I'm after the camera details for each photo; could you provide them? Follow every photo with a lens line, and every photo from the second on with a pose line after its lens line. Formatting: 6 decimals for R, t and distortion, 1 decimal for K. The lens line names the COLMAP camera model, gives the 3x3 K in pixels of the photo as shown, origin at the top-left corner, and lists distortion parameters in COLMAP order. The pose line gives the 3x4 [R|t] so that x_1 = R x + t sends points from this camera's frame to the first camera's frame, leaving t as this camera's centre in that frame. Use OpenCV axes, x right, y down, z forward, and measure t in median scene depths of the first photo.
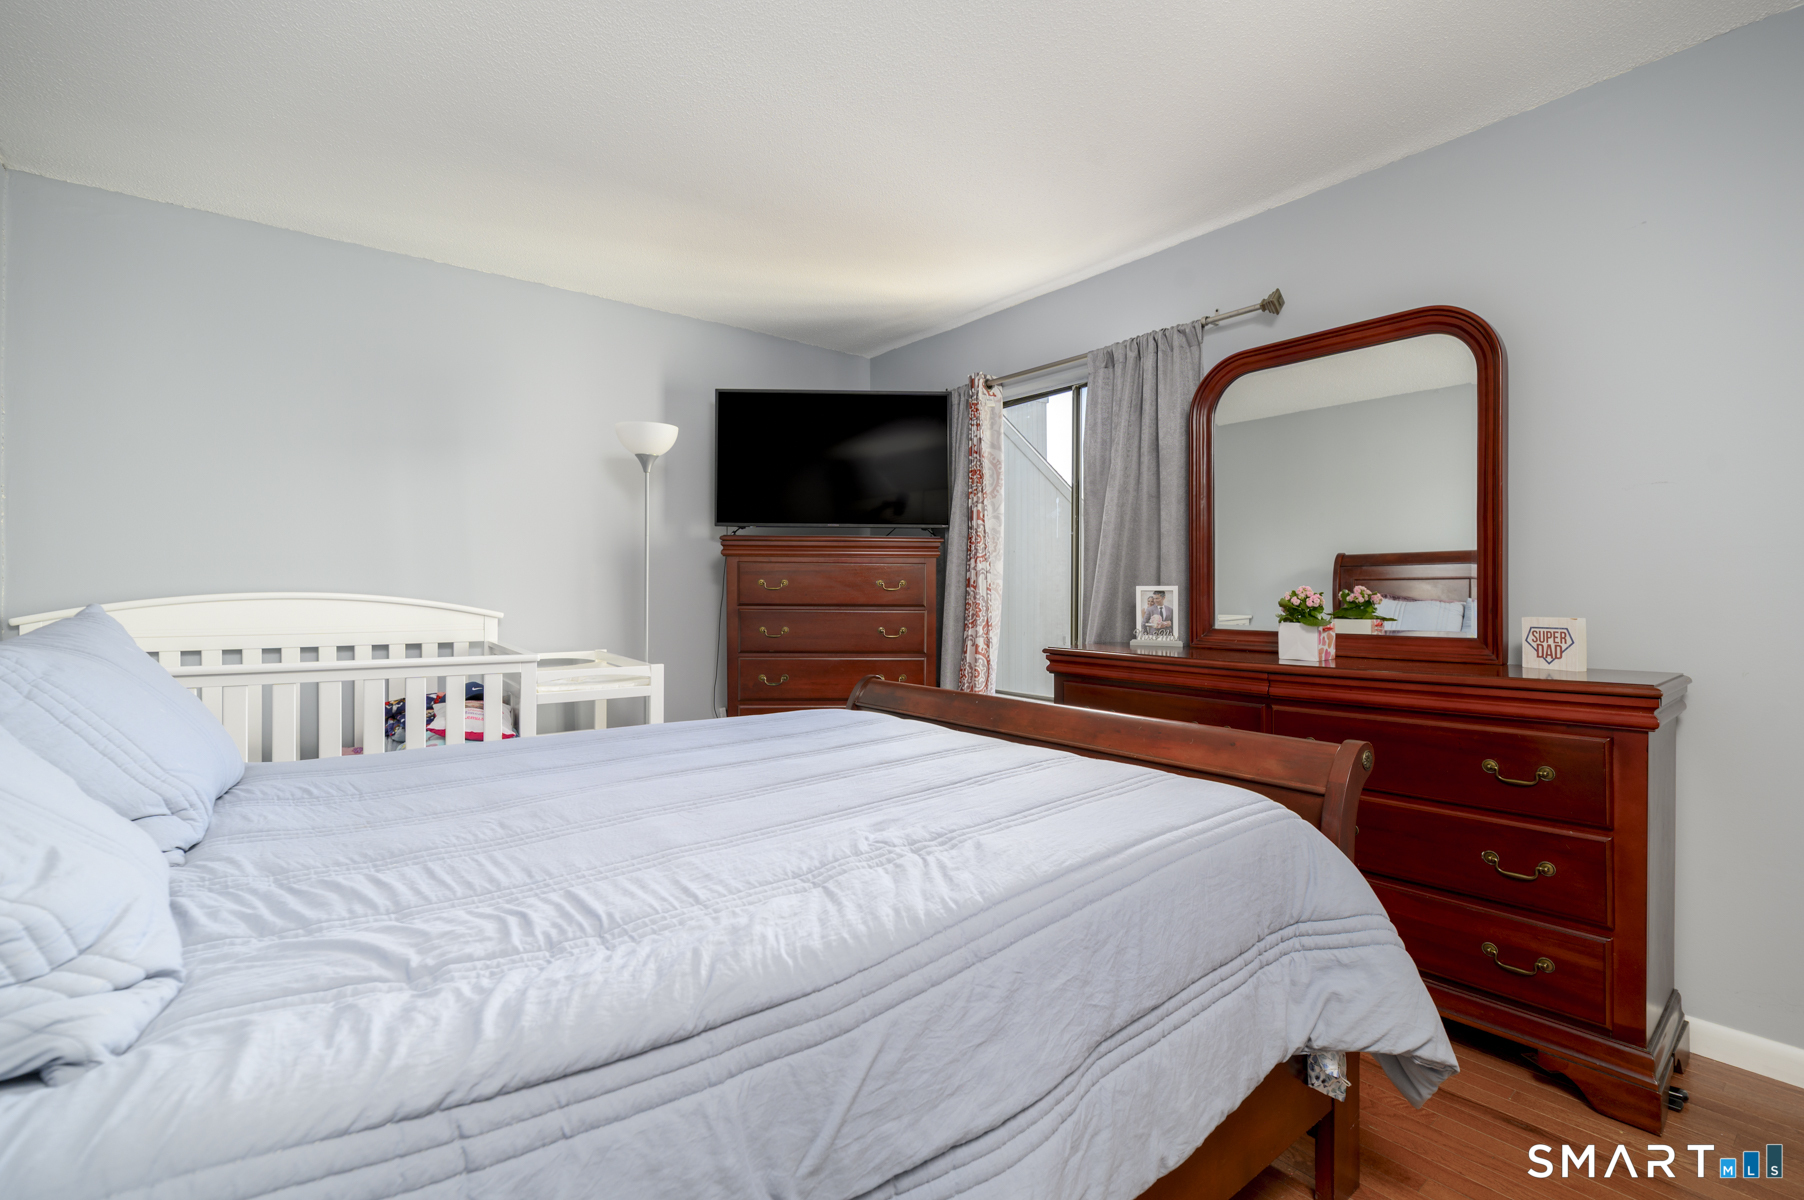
lens RADIAL K [[787.4, 0, 900.6], [0, 787.4, 595.5], [0, 0, 1]] dist [0.025383, 0.000036]
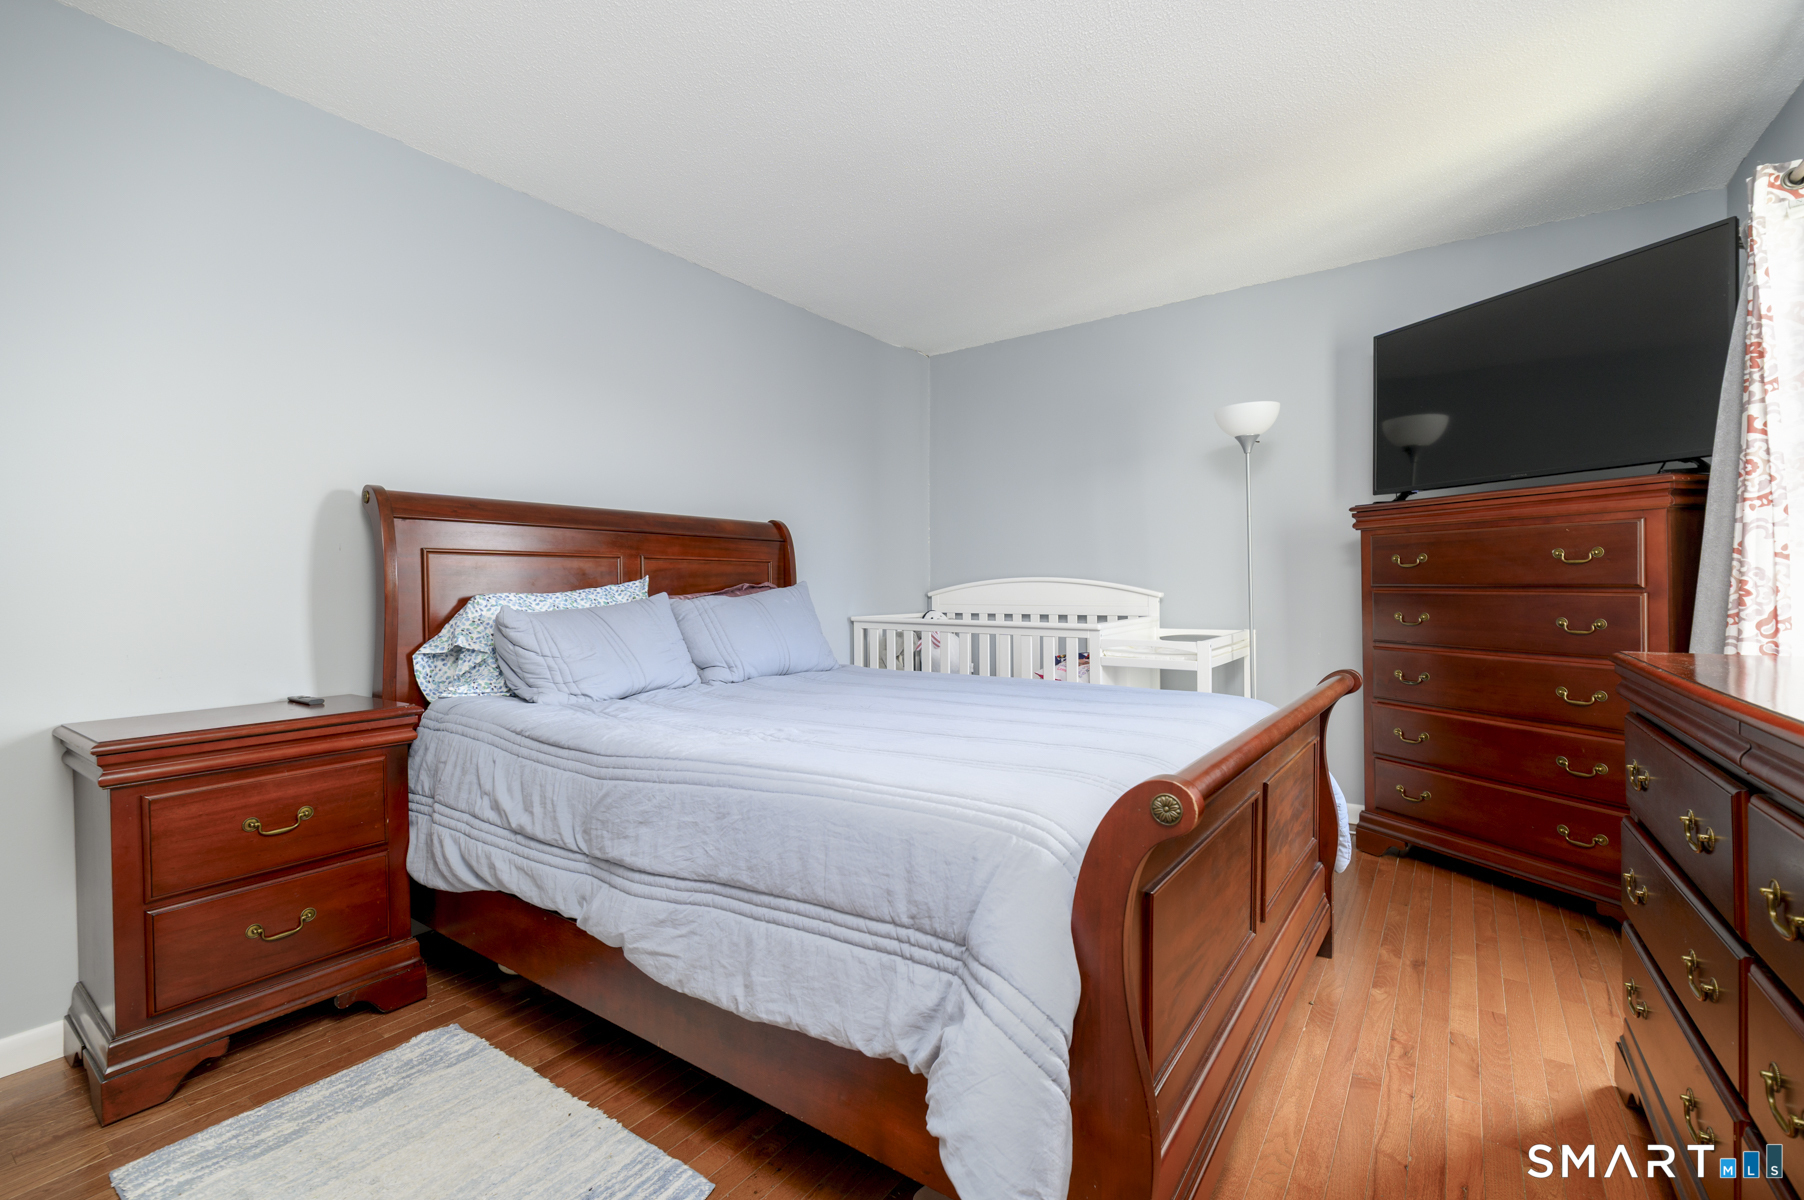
lens RADIAL K [[787.4, 0, 895.7], [0, 787.4, 597.4], [0, 0, 1]] dist [0.025383, 0.000036]
pose [[0.287850, 0.011549, -0.957606, 0.605115], [0.009172, 0.999848, 0.014816, 0.009481], [0.957632, -0.013048, 0.287701, 0.315285]]
